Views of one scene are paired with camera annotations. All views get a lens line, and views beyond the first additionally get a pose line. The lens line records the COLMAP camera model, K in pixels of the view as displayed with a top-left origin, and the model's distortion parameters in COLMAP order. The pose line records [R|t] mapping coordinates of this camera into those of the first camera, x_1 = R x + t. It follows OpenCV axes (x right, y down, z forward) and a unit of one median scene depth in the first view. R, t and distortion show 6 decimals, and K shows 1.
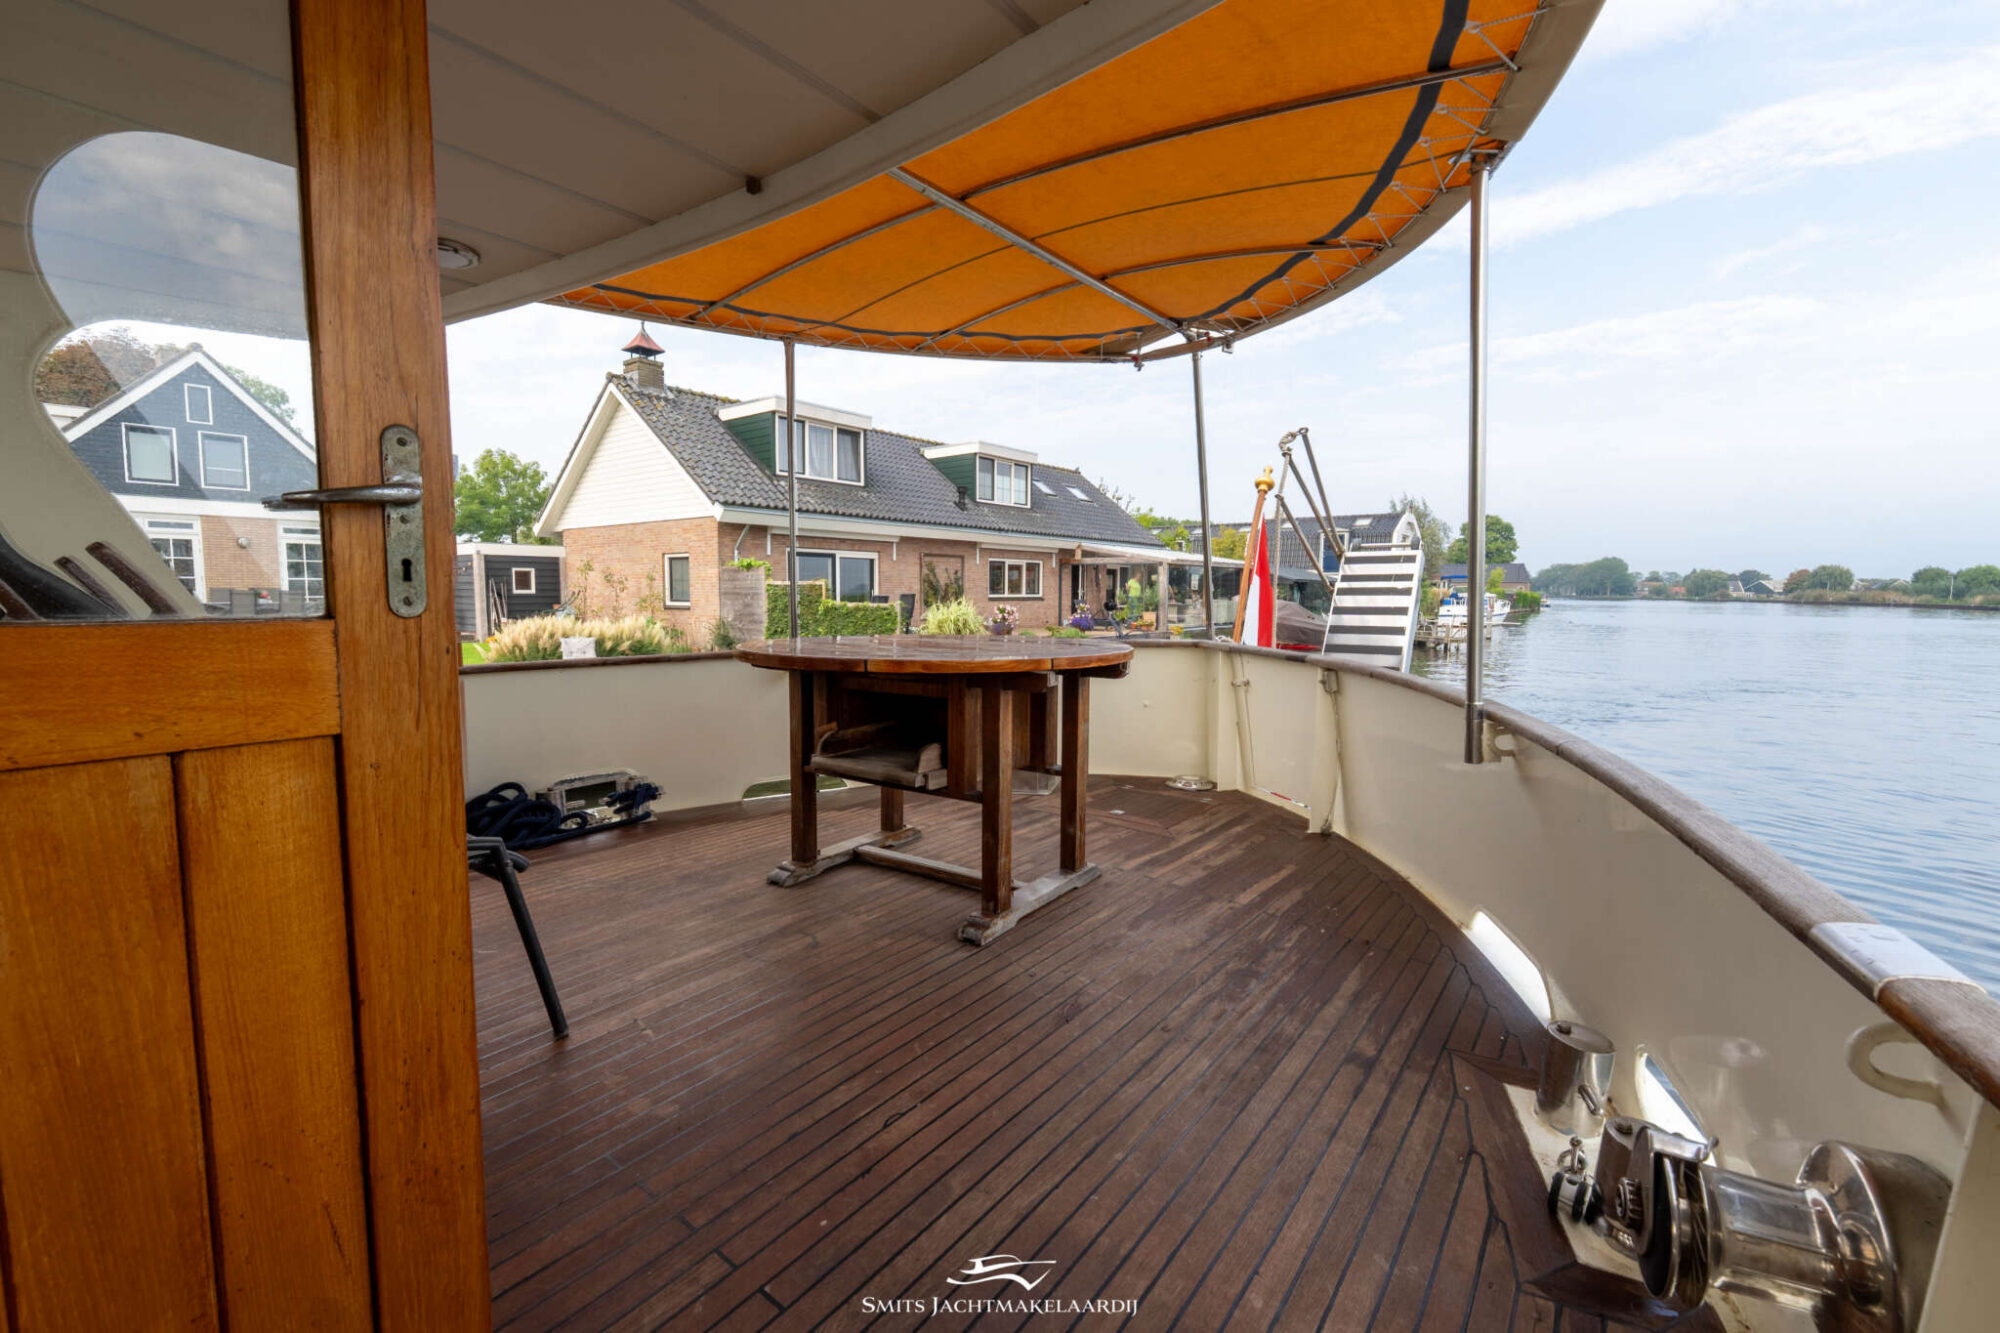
lens RADIAL K [[864.3, 0, 992.7], [0, 864.3, 666.6], [0, 0, 1]] dist [-0.001890, -0.000814]
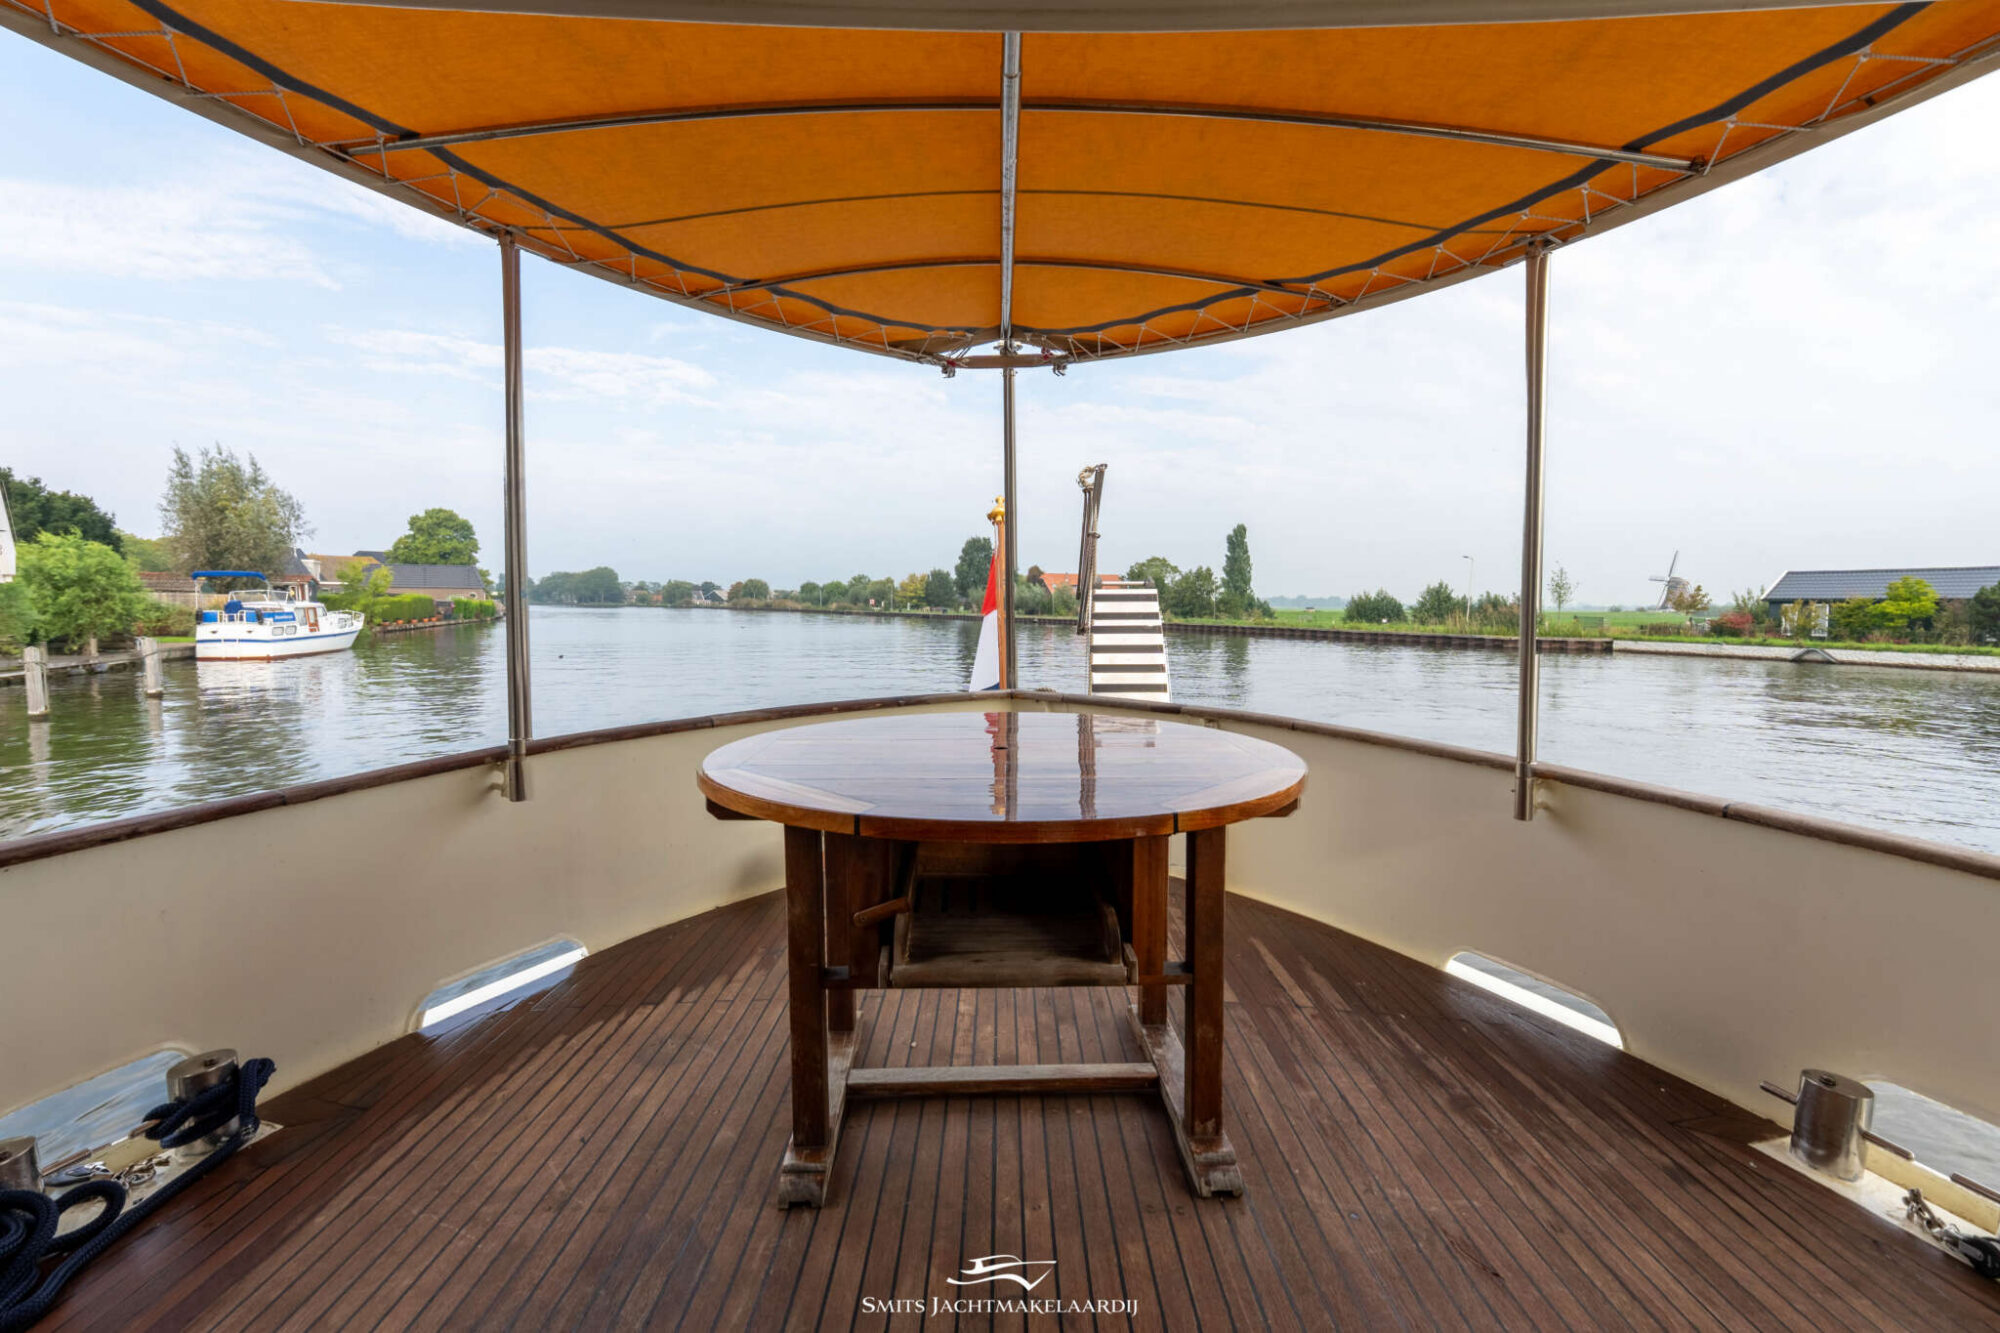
lens RADIAL K [[864.3, 0, 1008.6], [0, 864.3, 652.3], [0, 0, 1]] dist [-0.001890, -0.000814]
pose [[0.791246, -0.035511, 0.610466, -0.433777], [0.053593, 0.998498, -0.011381, -0.084782], [-0.609144, 0.041722, 0.791961, 0.423054]]
